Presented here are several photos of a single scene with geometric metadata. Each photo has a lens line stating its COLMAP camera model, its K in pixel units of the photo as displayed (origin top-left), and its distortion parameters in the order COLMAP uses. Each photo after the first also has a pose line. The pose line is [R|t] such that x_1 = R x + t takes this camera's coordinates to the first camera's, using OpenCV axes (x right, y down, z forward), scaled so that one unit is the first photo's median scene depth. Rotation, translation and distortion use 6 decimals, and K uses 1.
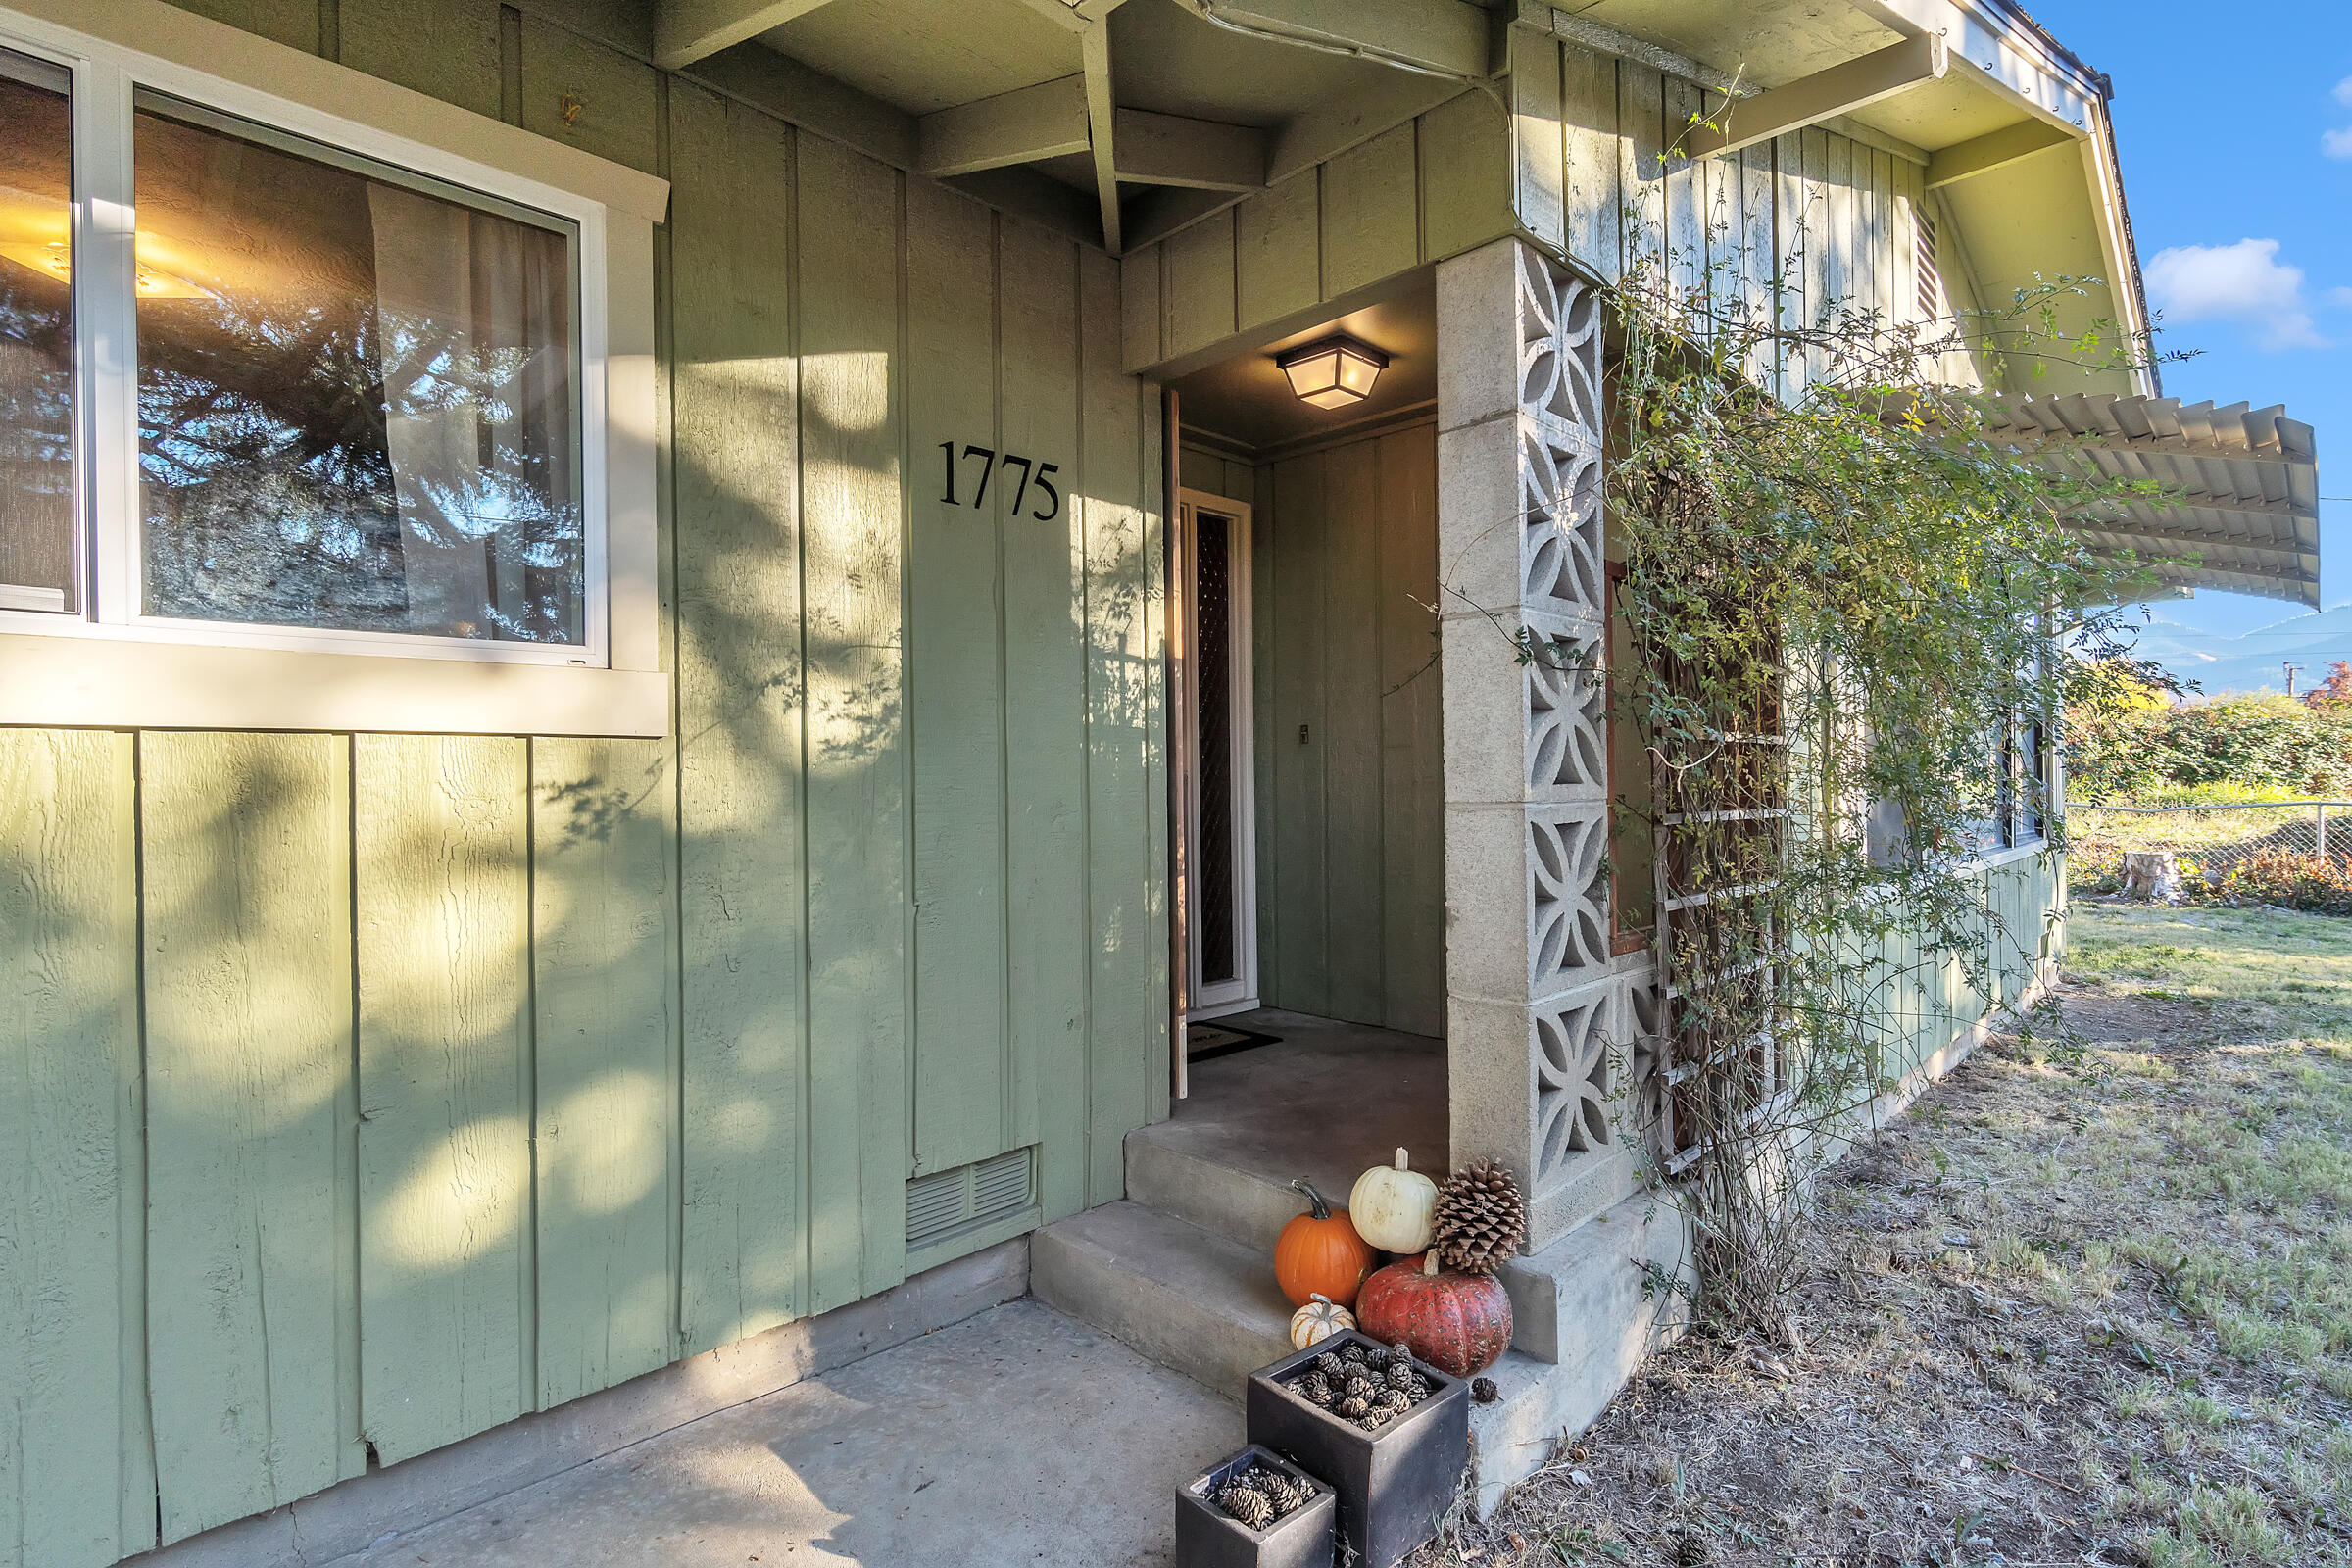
lens RADIAL K [[1076.9, 0, 1175.2], [0, 1076.9, 781.5], [0, 0, 1]] dist [-0.000086, -0.000004]
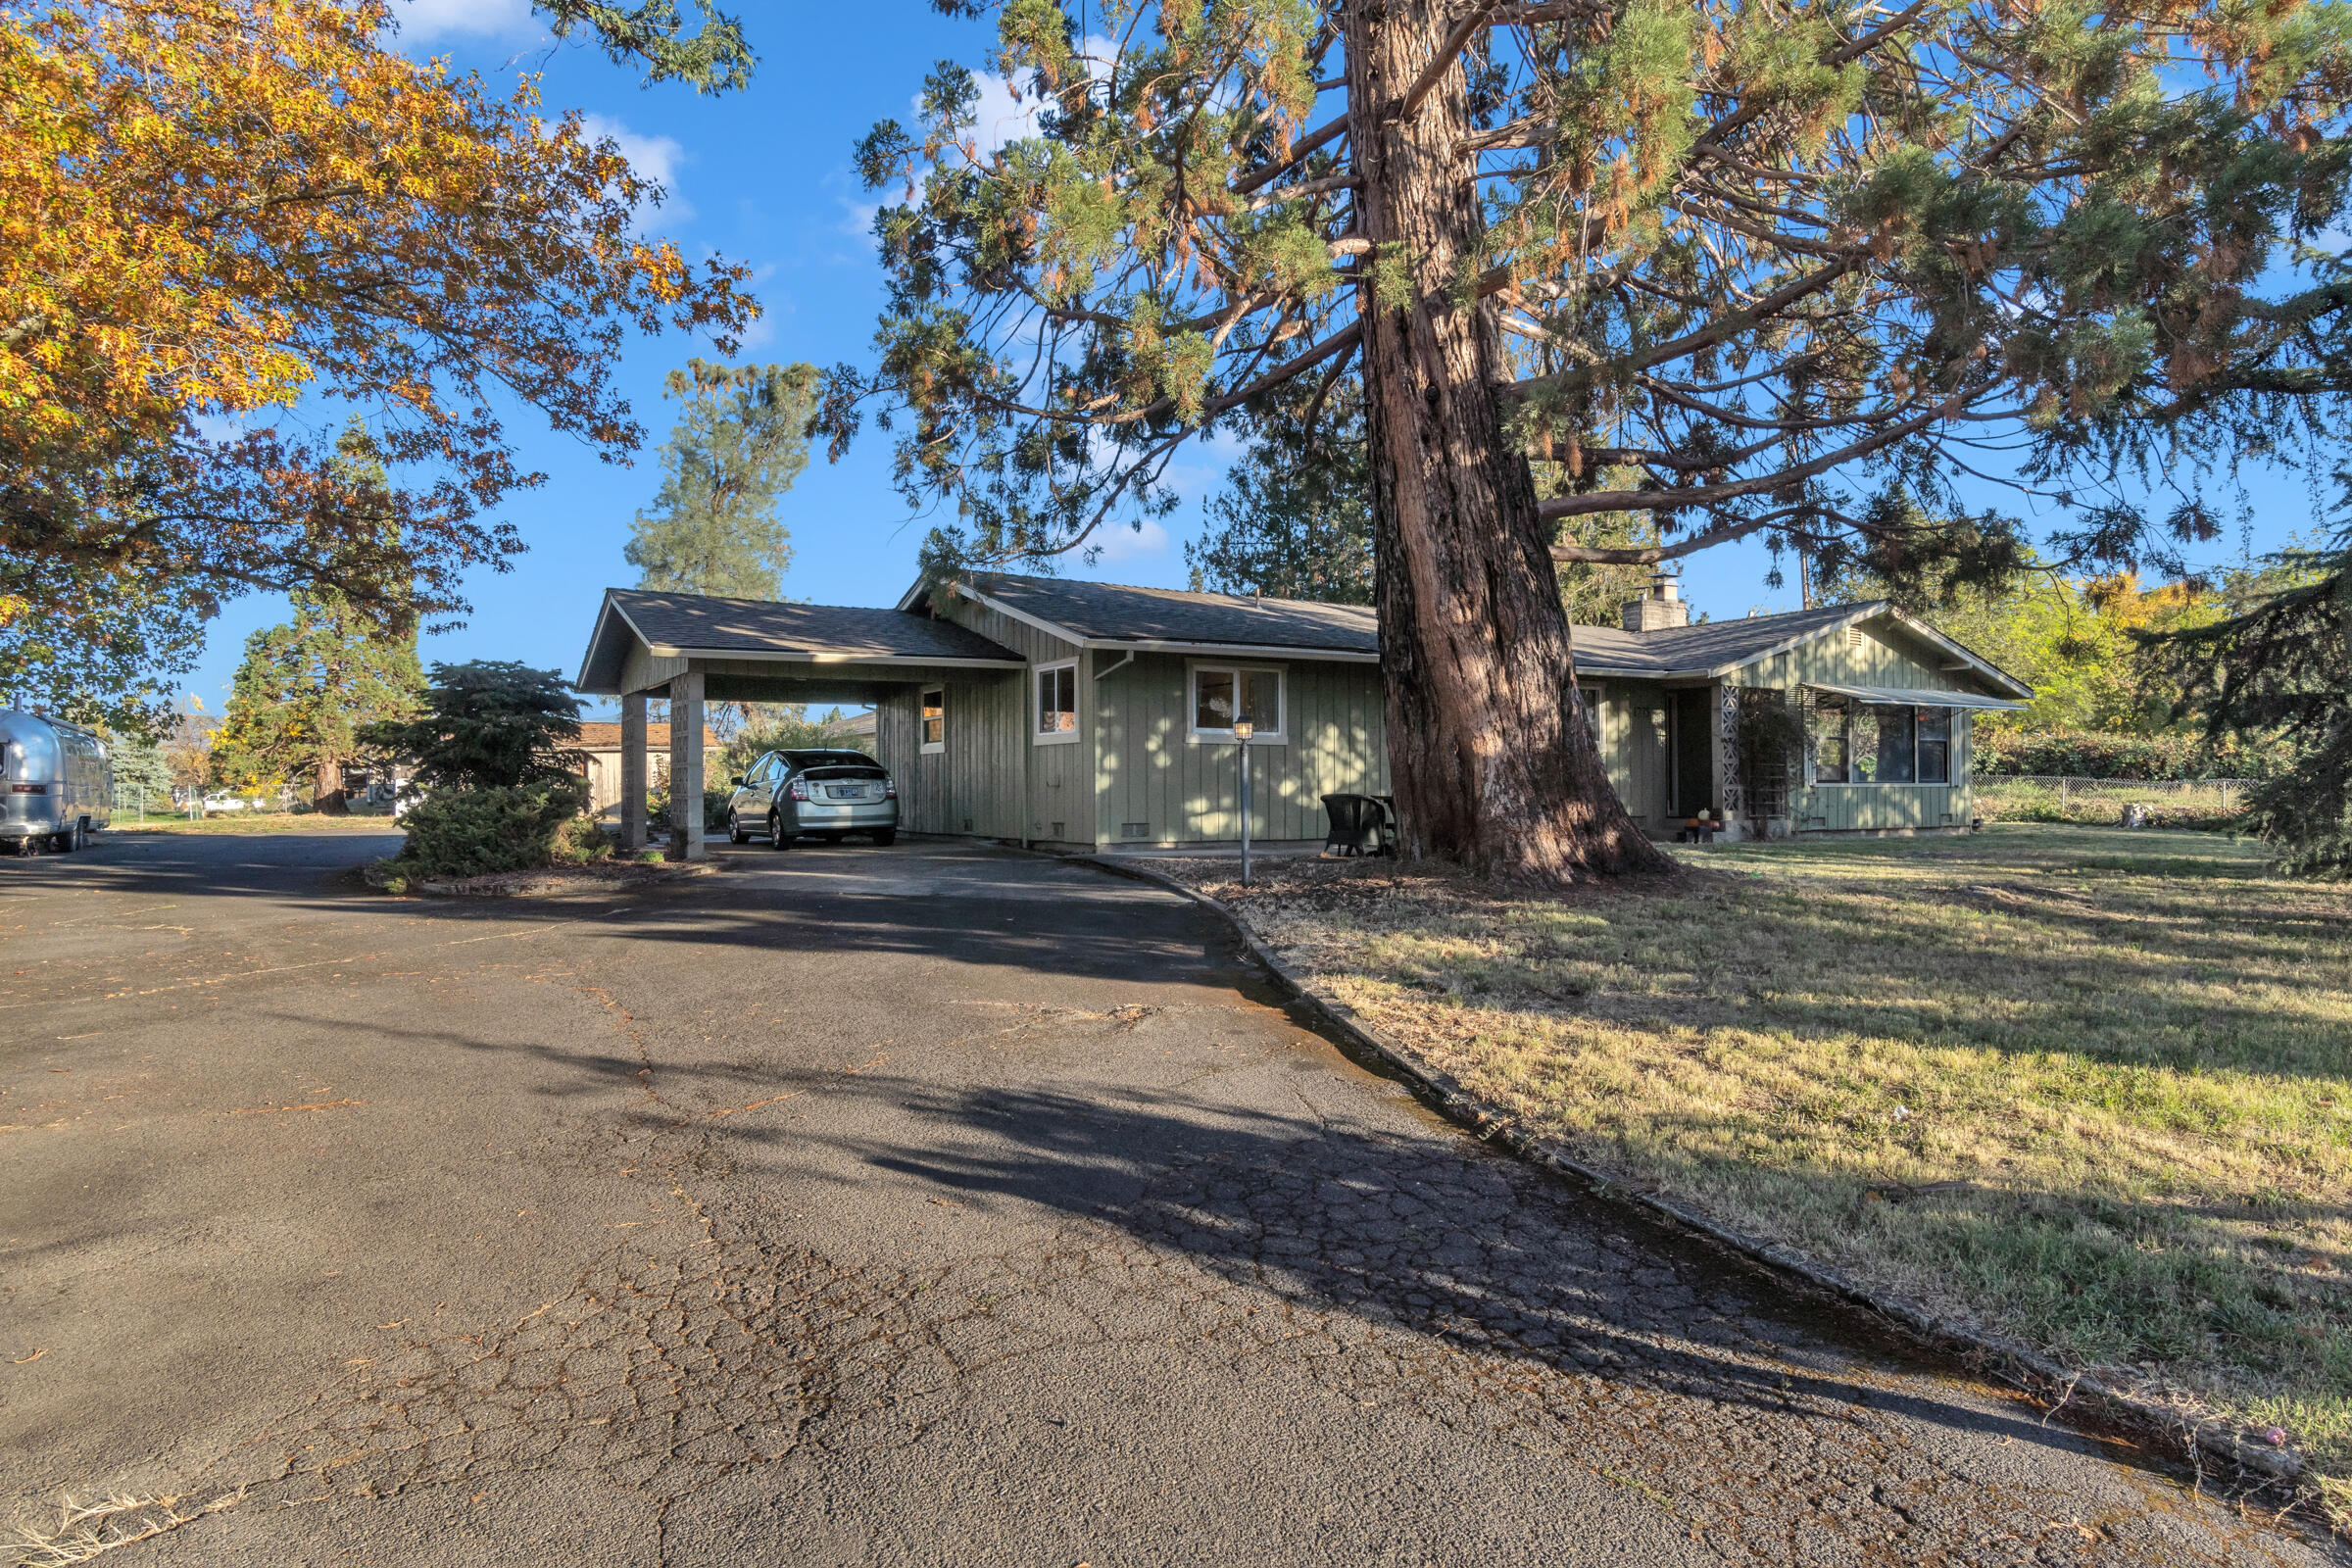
lens RADIAL K [[1398.4, 0, 1169.8], [0, 1398.4, 788.7], [0, 0, 1]] dist [-0.003582, 0.000838]
pose [[0.973263, 0.000761, -0.229693, -1.140079], [-0.000502, 0.999999, 0.001186, 0.190809], [0.229694, -0.001039, 0.973262, -8.964781]]
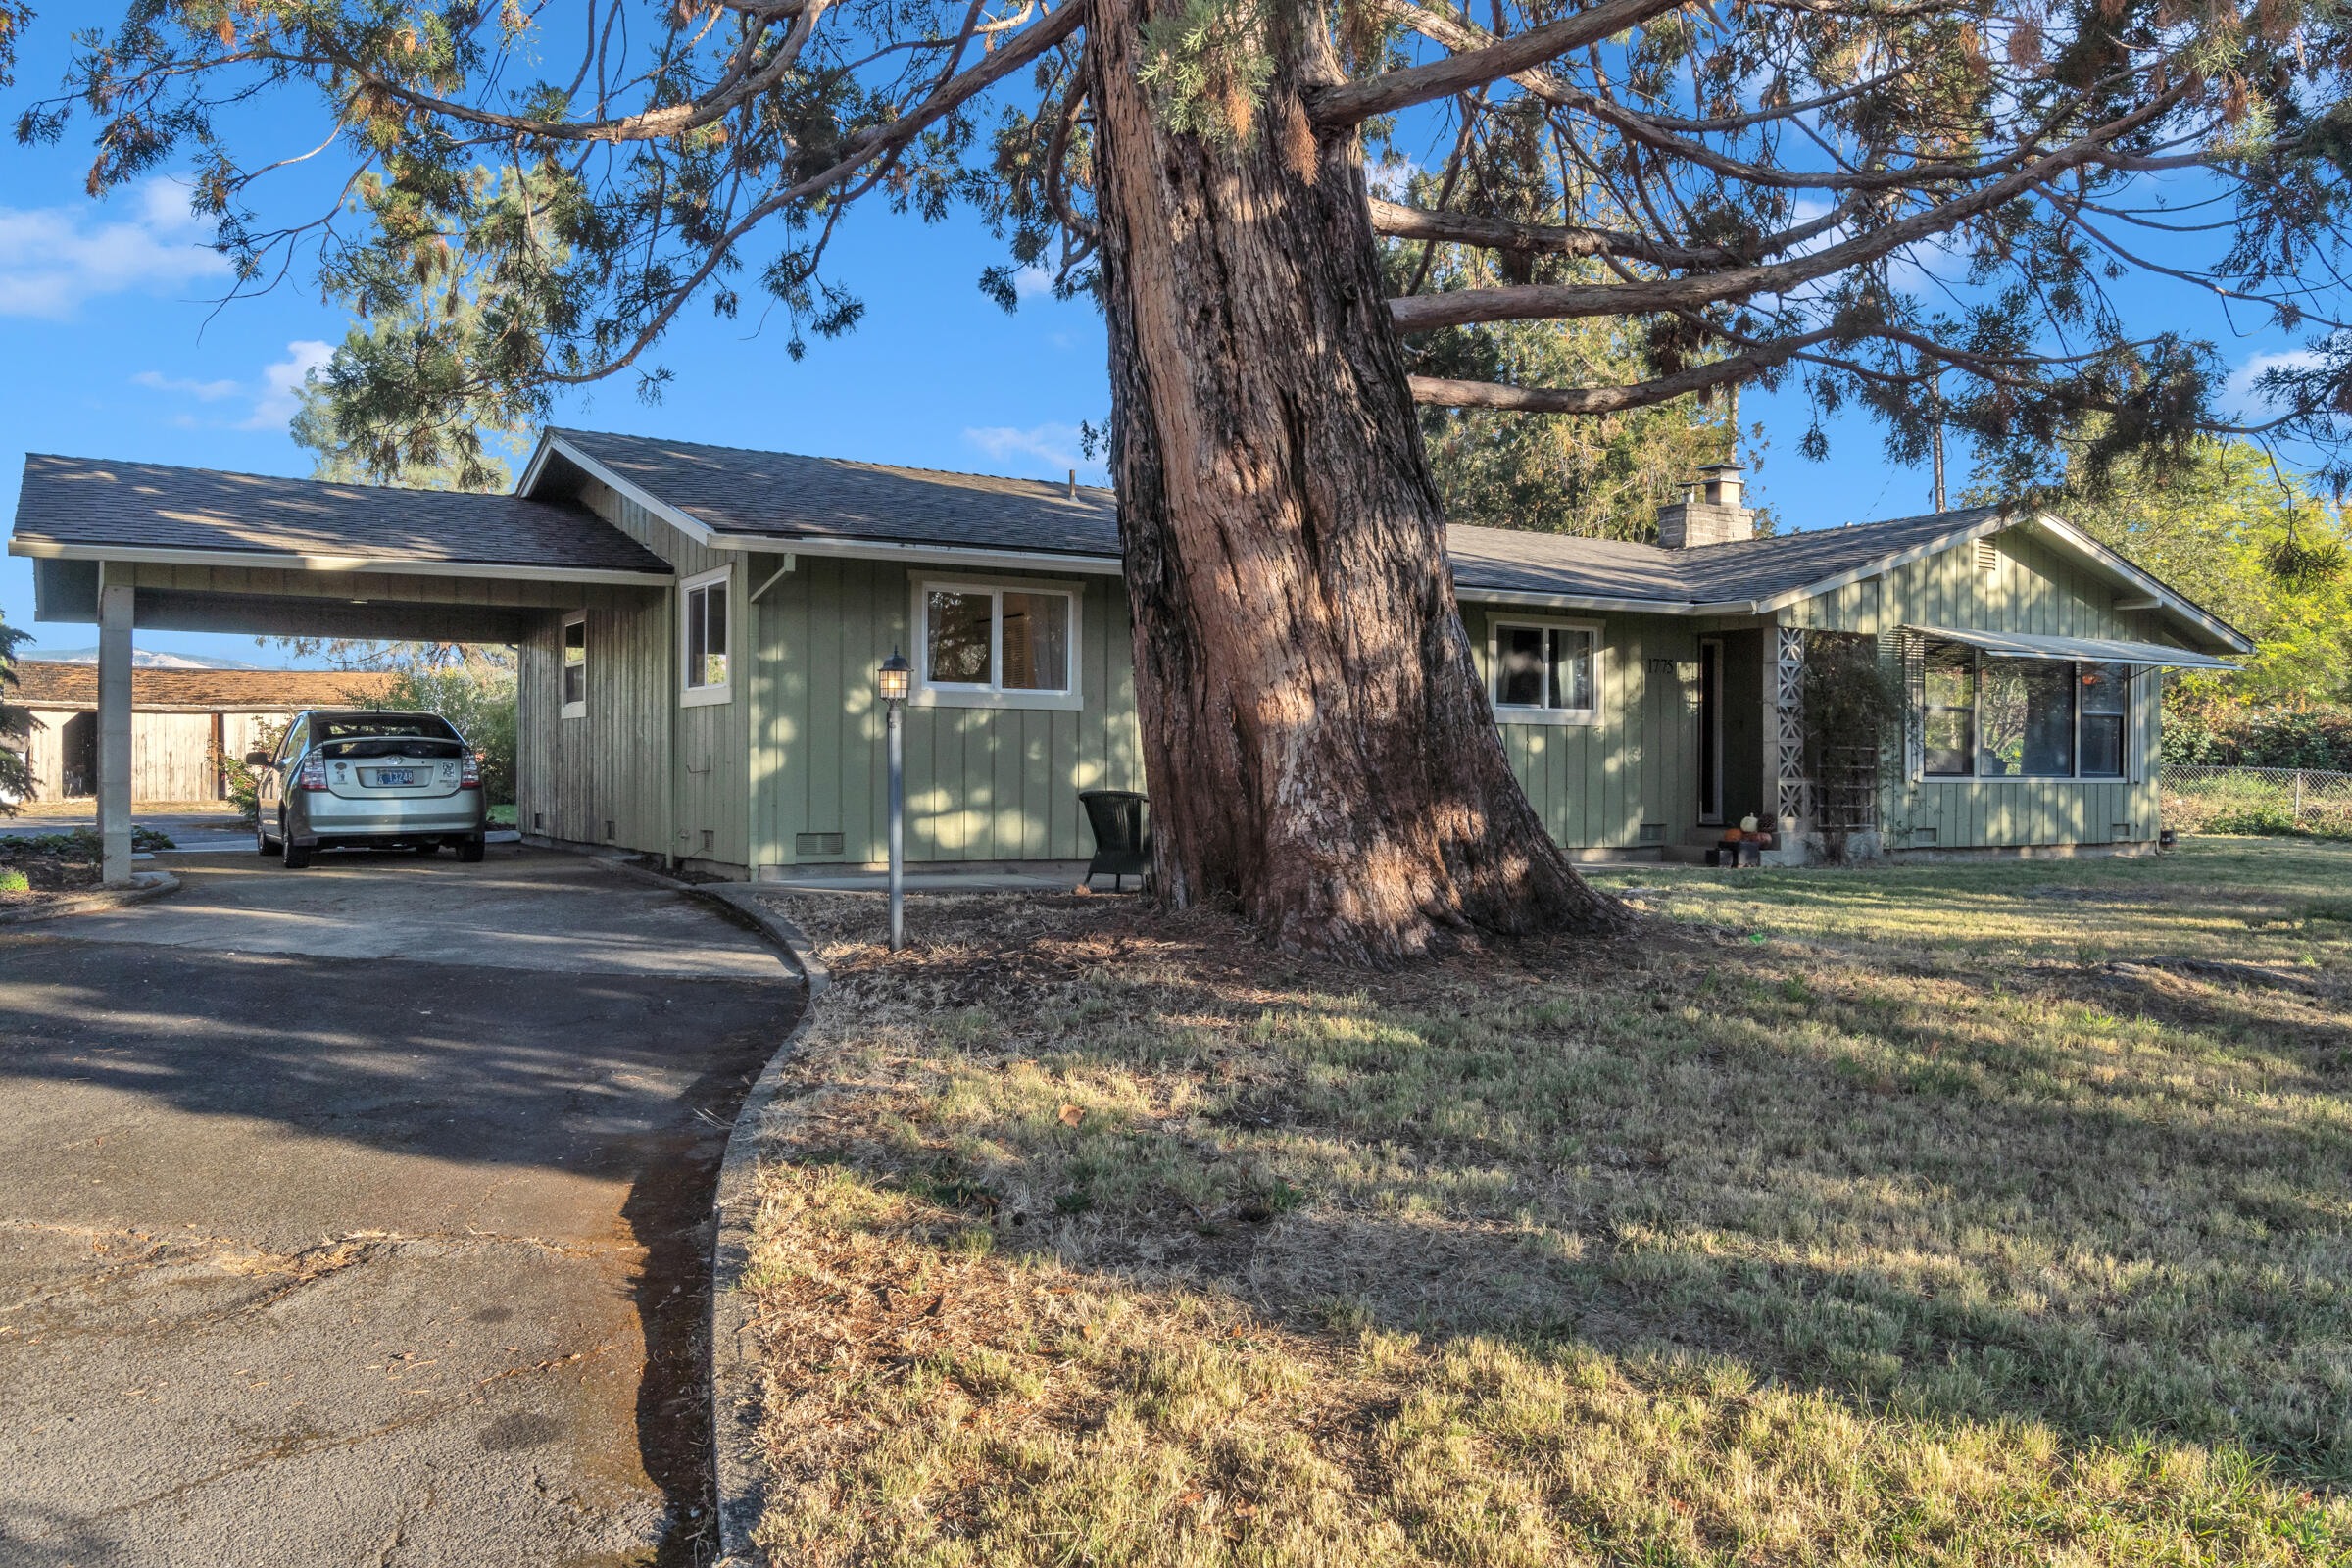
lens RADIAL K [[1842.9, 0, 1183.9], [0, 1842.9, 779.8], [0, 0, 1]] dist [-0.005250, 0.009078]
pose [[0.977509, 0.010898, -0.210614, -0.536263], [-0.009639, 0.999929, 0.007006, 0.153343], [0.210675, -0.004819, 0.977544, -7.474596]]
